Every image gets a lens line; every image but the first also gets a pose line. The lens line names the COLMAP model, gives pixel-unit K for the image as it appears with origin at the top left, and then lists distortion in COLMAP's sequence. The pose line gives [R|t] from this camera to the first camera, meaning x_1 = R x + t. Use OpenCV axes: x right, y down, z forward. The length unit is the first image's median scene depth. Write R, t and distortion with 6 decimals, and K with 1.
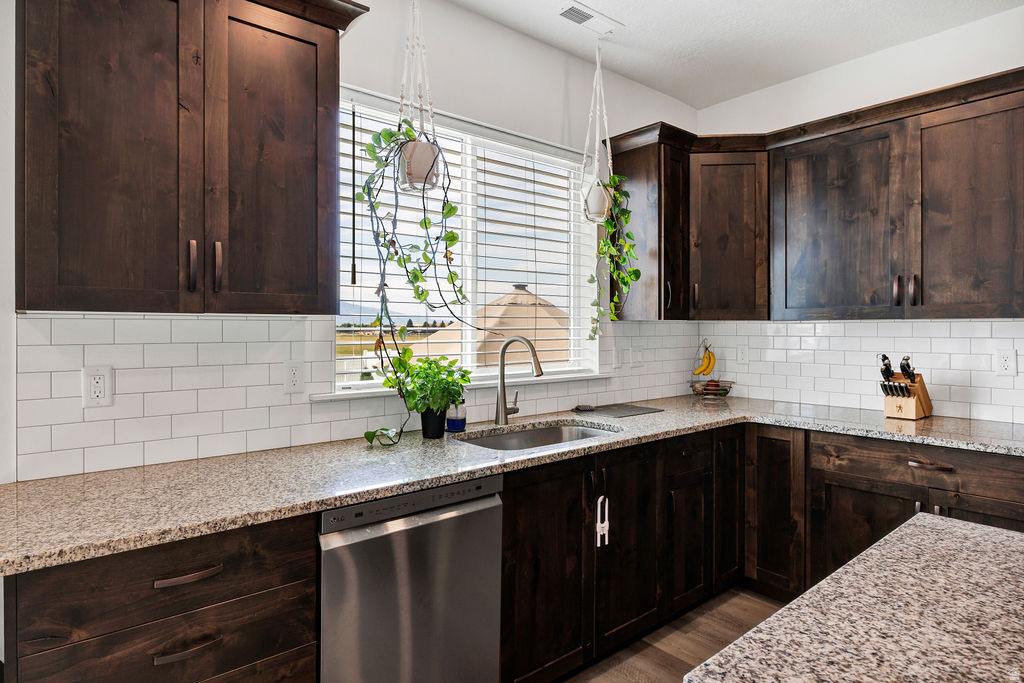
lens RADIAL K [[564.0, 0, 518.0], [0, 564.0, 326.2], [0, 0, 1]] dist [-0.008496, 0.002012]
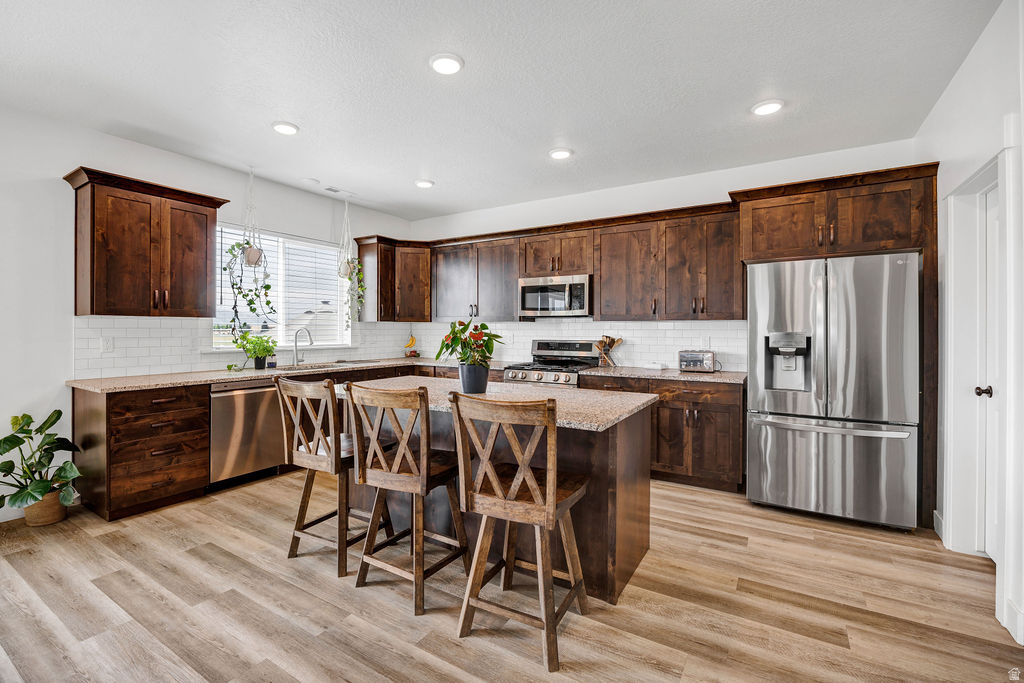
lens RADIAL K [[432.5, 0, 519.7], [0, 432.5, 331.5], [0, 0, 1]] dist [-0.020666, 0.001148]
pose [[0.942676, 0.002625, 0.333699, 0.252741], [-0.005355, 0.999959, 0.007260, 0.015750], [-0.333667, -0.008631, 0.942652, -0.975888]]
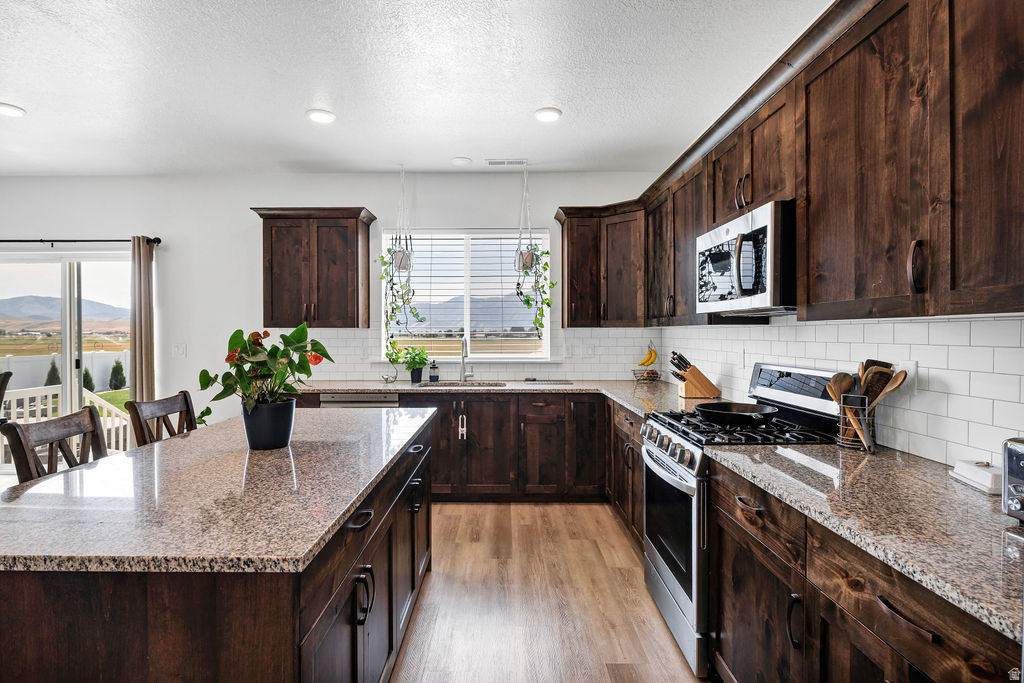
lens RADIAL K [[528.3, 0, 535.7], [0, 528.3, 334.9], [0, 0, 1]] dist [0.011269, -0.001248]
pose [[0.783098, 0.001917, -0.621896, 1.343570], [0.004205, 0.999956, 0.008378, -0.003851], [0.621885, -0.009176, 0.783055, -0.290619]]
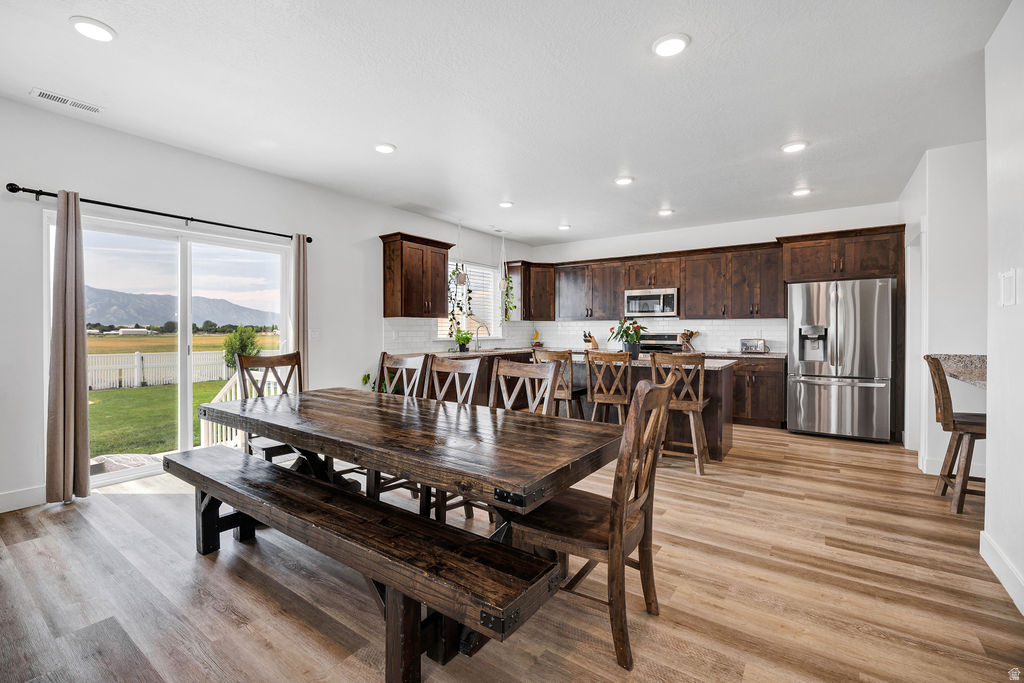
lens RADIAL K [[432.5, 0, 529.9], [0, 432.5, 334.9], [0, 0, 1]] dist [-0.020666, 0.001148]
pose [[0.956898, -0.002837, 0.290411, -0.499119], [-0.001715, 0.999880, 0.015420, 0.038010], [-0.290419, -0.015253, 0.956778, -1.638026]]
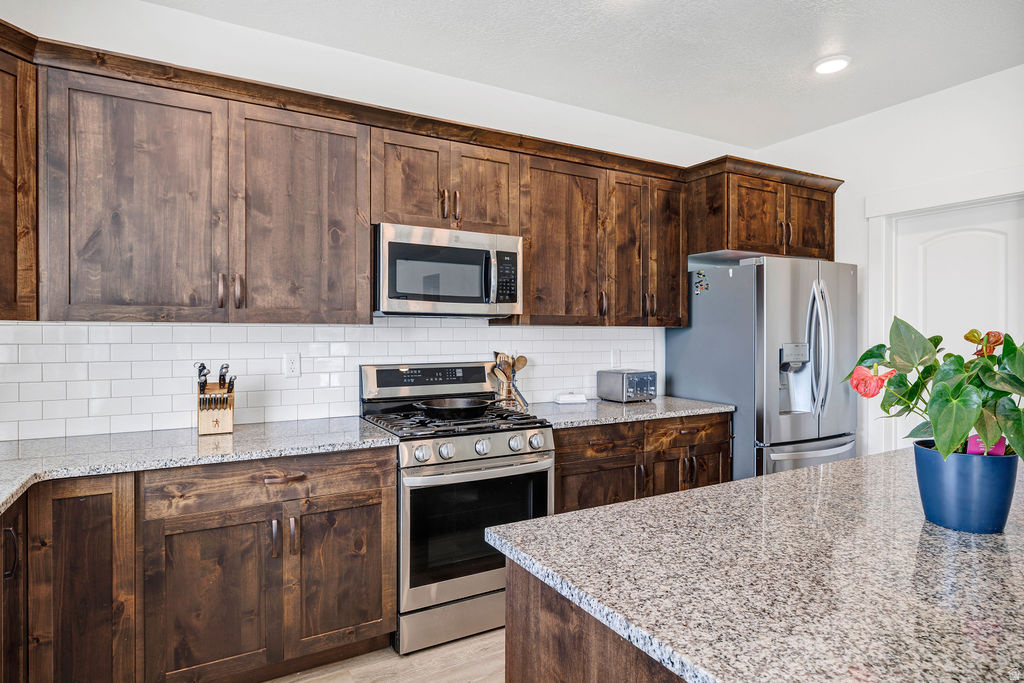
lens RADIAL K [[564.0, 0, 459.9], [0, 564.0, 337.3], [0, 0, 1]] dist [-0.008496, 0.002012]
pose [[0.220098, -0.003855, 0.975470, -0.117958], [-0.004250, 0.999979, 0.004911, 0.004755], [-0.975469, -0.005226, 0.220077, 0.473760]]
